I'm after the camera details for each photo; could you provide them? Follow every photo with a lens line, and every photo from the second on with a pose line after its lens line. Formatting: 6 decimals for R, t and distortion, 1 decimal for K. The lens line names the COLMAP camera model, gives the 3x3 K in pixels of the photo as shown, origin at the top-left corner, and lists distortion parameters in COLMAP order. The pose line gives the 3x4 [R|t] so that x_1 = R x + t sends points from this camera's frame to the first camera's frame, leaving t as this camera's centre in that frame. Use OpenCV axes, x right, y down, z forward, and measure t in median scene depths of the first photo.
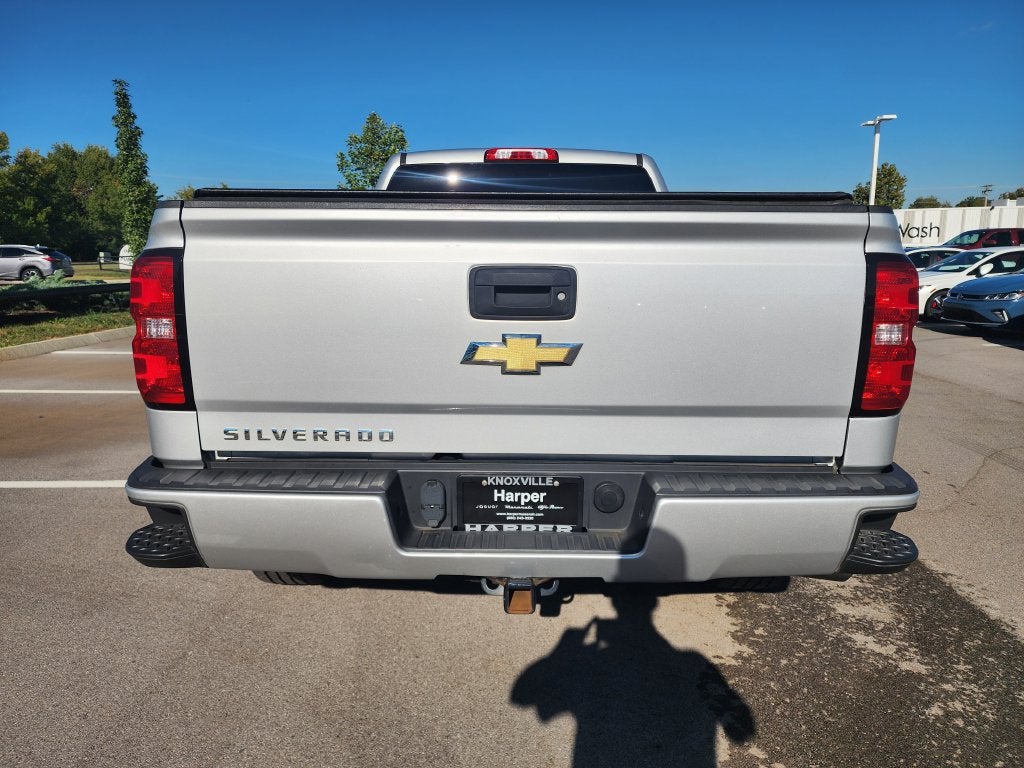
lens RADIAL K [[686.8, 0, 512.0], [0, 686.8, 384.0], [0, 0, 1]] dist [0.074200, -0.058615]
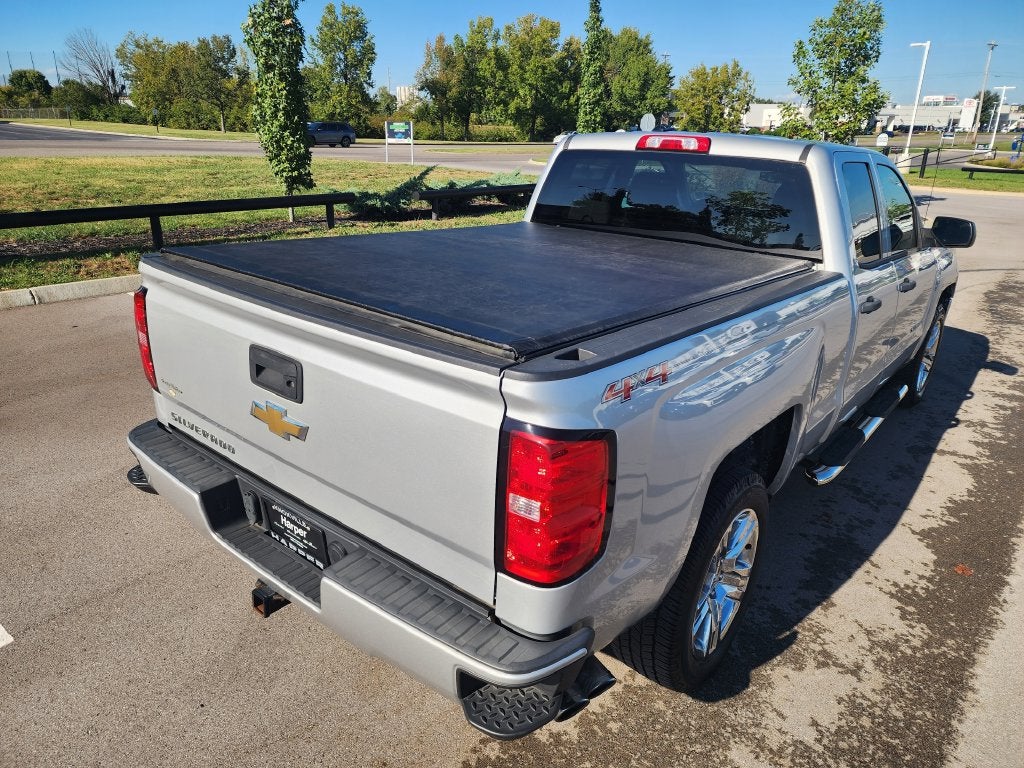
lens RADIAL K [[689.1, 0, 515.4], [0, 689.1, 374.2], [0, 0, 1]] dist [0.071990, -0.064193]
pose [[0.783930, 0.230925, -0.576305, 0.450034], [-0.143853, 0.970552, 0.193221, -0.184011], [0.603954, -0.068569, 0.794064, 0.126216]]
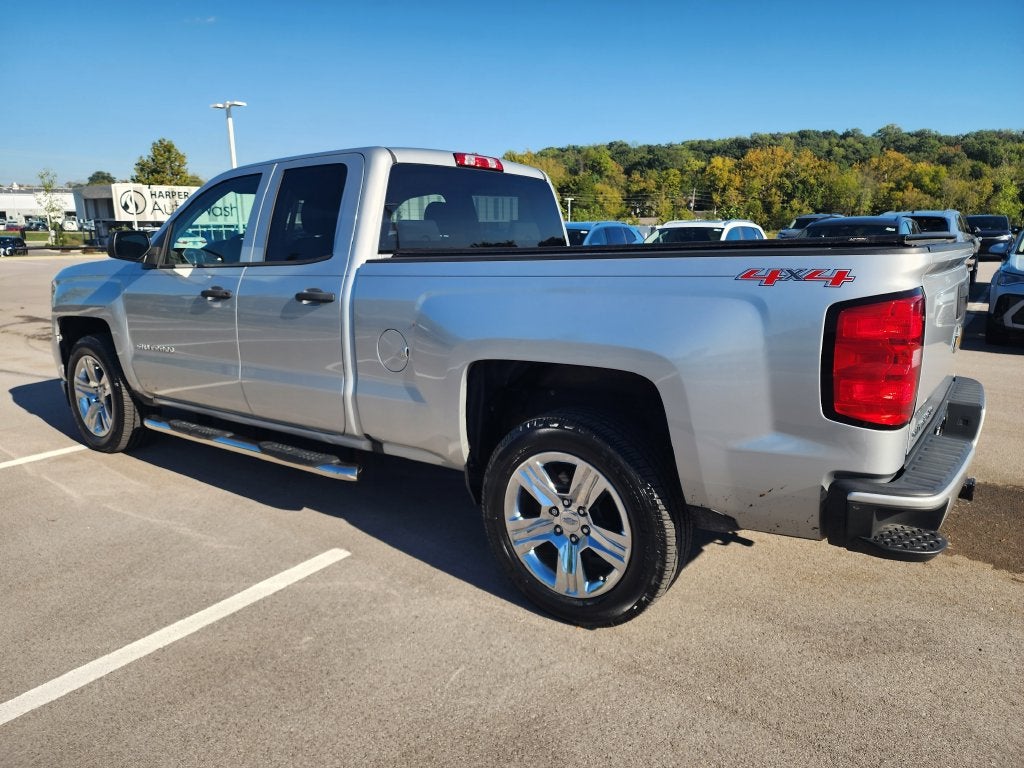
lens RADIAL K [[689.1, 0, 515.4], [0, 689.1, 374.2], [0, 0, 1]] dist [0.071990, -0.064193]
pose [[0.582735, -0.165666, 0.795597, -0.812669], [0.148127, 0.984253, 0.096455, -0.117144], [-0.799048, 0.061642, 0.598099, 0.374869]]
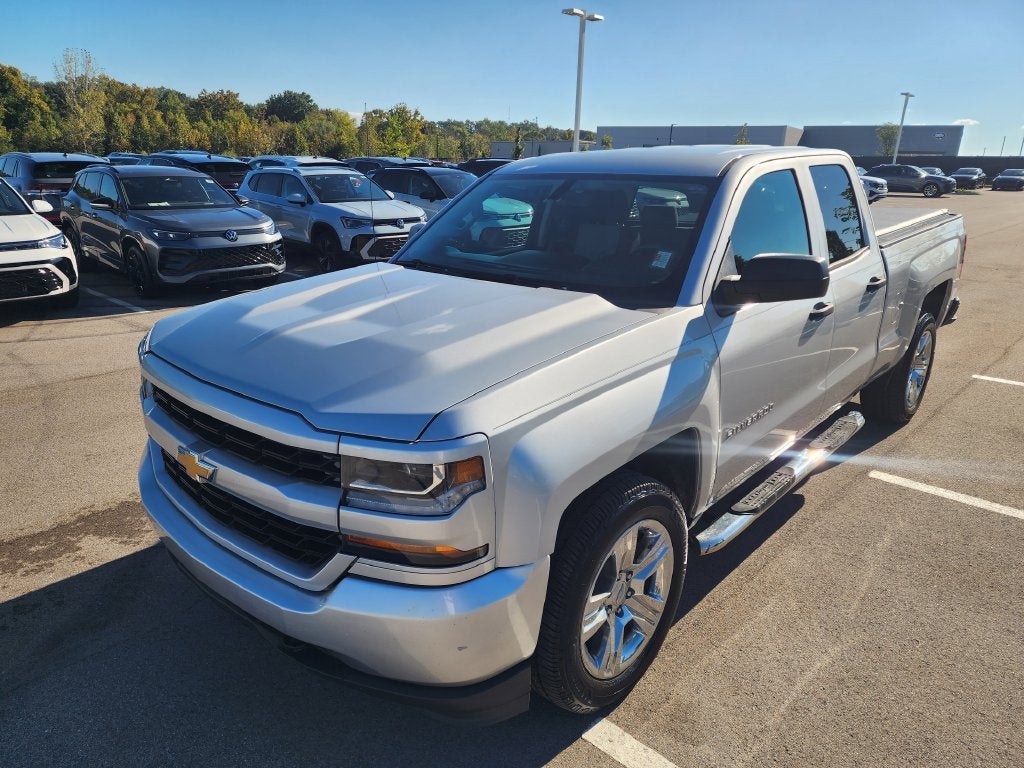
lens RADIAL K [[686.8, 0, 512.0], [0, 686.8, 384.0], [0, 0, 1]] dist [0.074200, -0.058615]
pose [[-0.744065, -0.208936, 0.634597, -0.536193], [0.113142, 0.896718, 0.427896, -0.529809], [-0.658457, 0.390182, -0.643577, 2.145720]]
